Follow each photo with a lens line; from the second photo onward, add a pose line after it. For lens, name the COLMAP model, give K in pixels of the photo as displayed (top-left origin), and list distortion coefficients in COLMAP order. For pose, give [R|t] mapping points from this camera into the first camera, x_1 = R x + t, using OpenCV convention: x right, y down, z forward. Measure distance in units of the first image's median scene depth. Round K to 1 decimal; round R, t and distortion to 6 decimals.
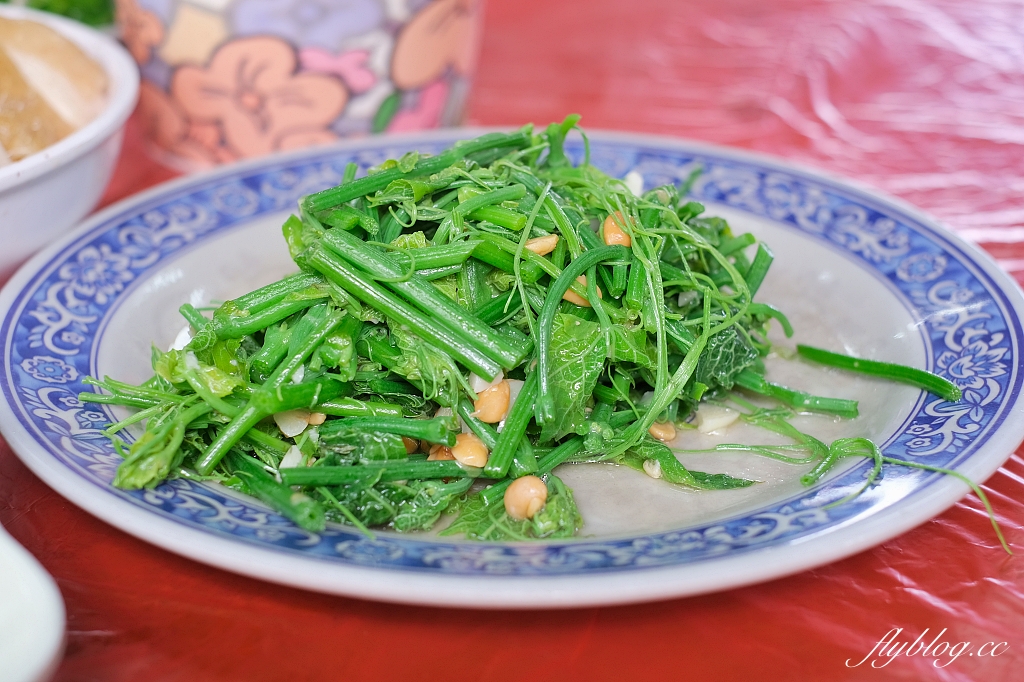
lens RADIAL K [[1563.4, 0, 512.2], [0, 1563.4, 337.2], [0, 0, 1]] dist [0.153202, 0.000000]
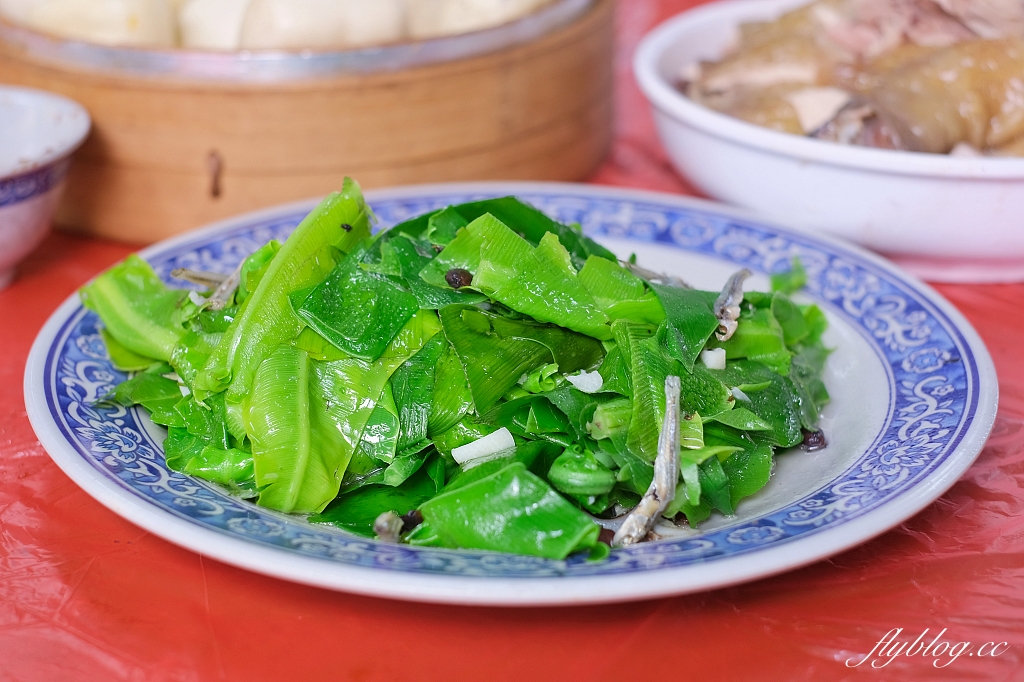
lens RADIAL K [[1563.4, 0, 511.2], [0, 1563.4, 344.1], [0, 0, 1]] dist [0.153202, 0.000000]
pose [[0.964654, 0.124201, -0.232417, 0.233596], [-0.130708, 0.991339, -0.012750, -0.006135], [0.228820, 0.042678, 0.972533, -0.063076]]
